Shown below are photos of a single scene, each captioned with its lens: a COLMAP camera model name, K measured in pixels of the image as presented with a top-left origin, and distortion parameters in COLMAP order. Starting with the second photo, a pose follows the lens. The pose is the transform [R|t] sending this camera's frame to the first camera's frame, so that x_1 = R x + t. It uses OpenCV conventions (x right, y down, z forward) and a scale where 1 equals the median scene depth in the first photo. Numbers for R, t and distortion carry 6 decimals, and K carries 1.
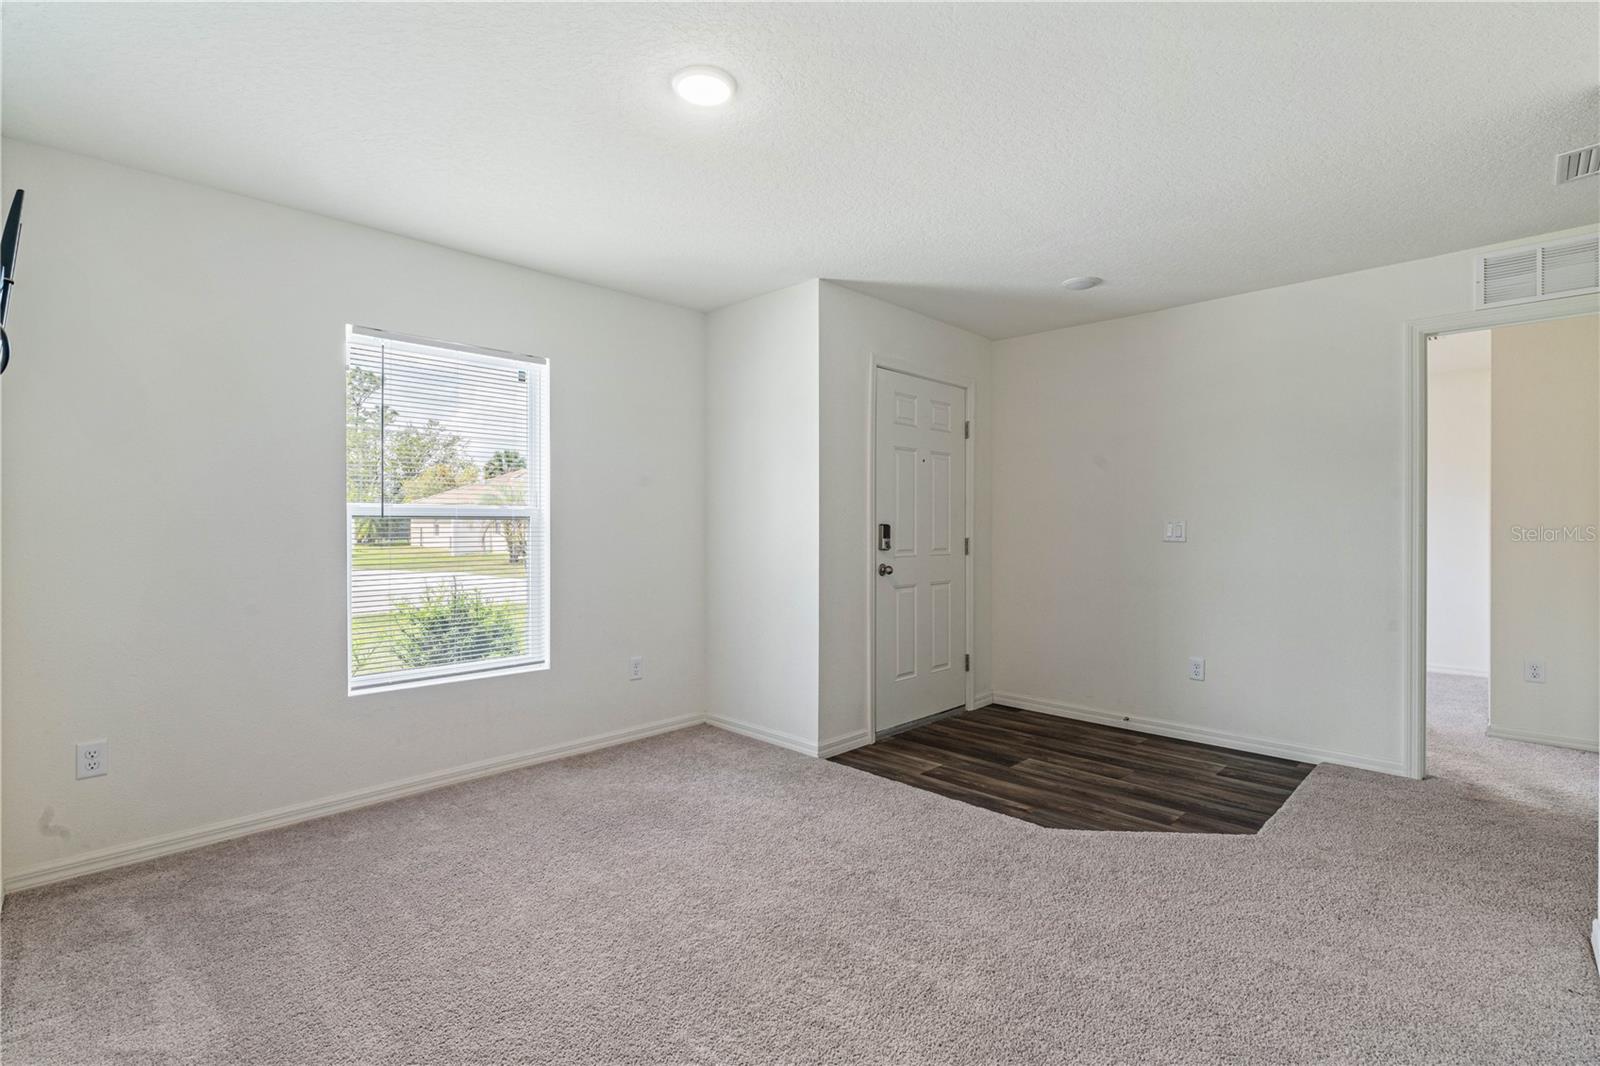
lens RADIAL K [[729.4, 0, 769.0], [0, 729.4, 541.6], [0, 0, 1]] dist [-0.002194, 0.000296]
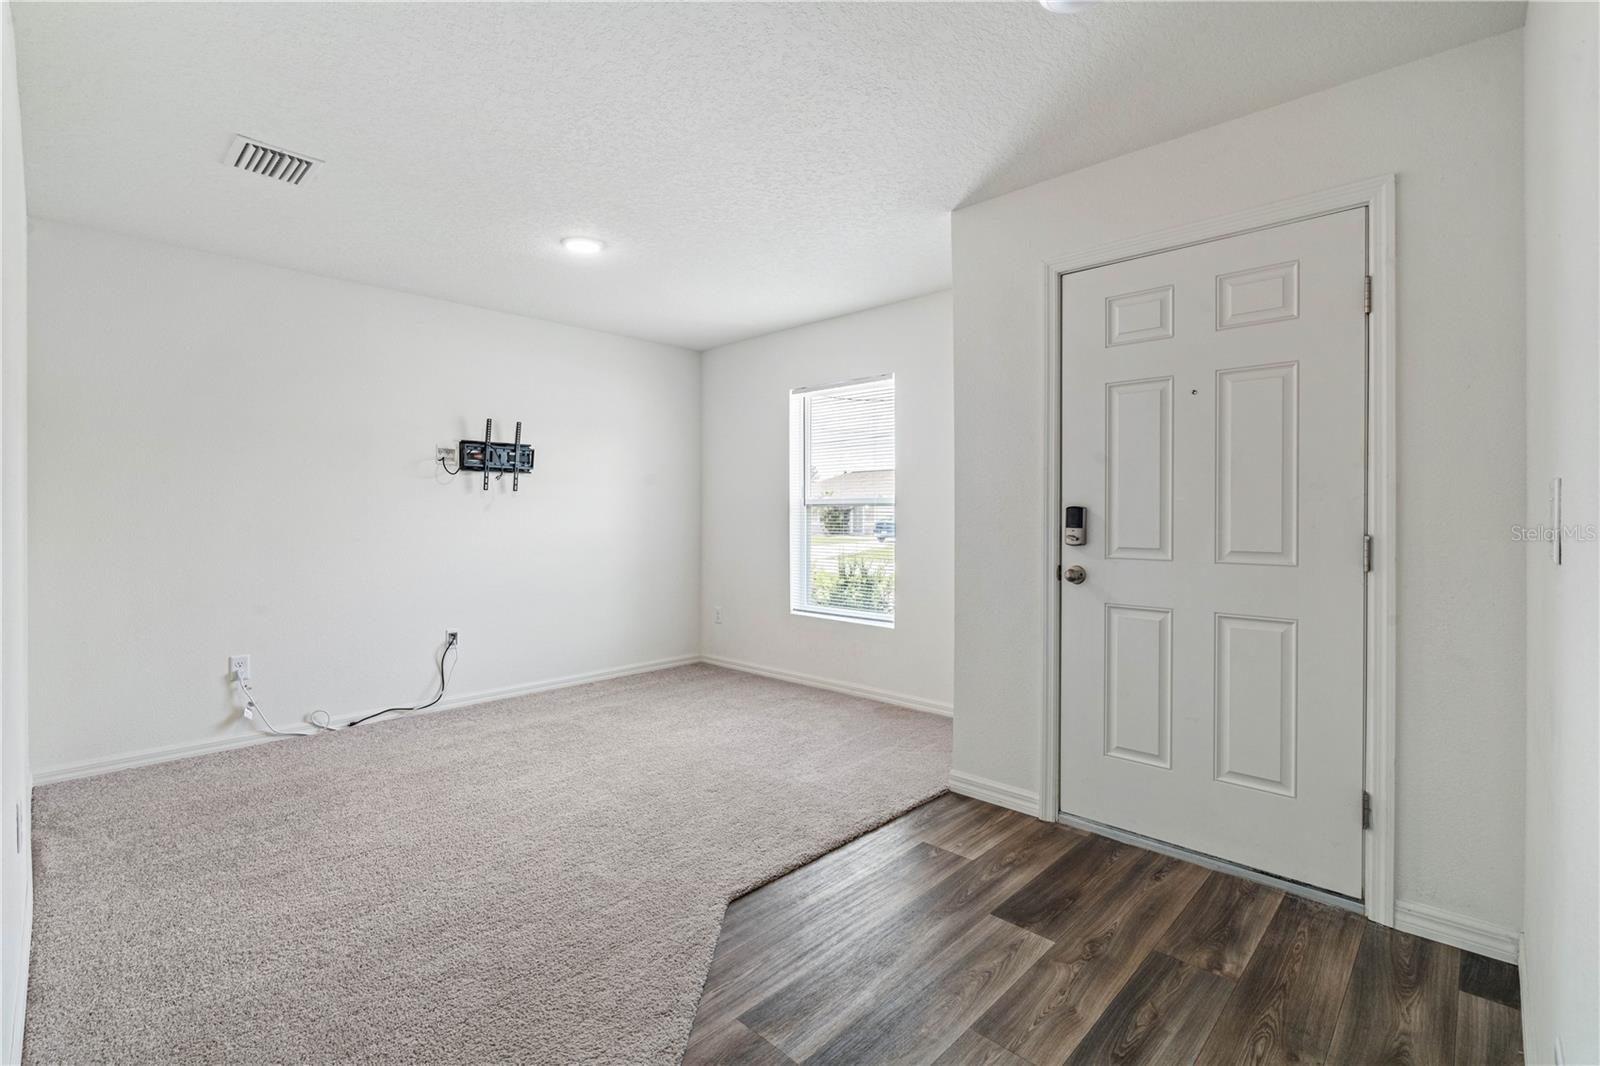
lens RADIAL K [[729.4, 0, 798.4], [0, 729.4, 521.7], [0, 0, 1]] dist [-0.002194, 0.000296]
pose [[0.020854, 0.010530, -0.999727, 0.848749], [-0.024254, 0.999656, 0.010024, -0.010366], [0.999488, 0.024039, 0.021102, 0.761664]]
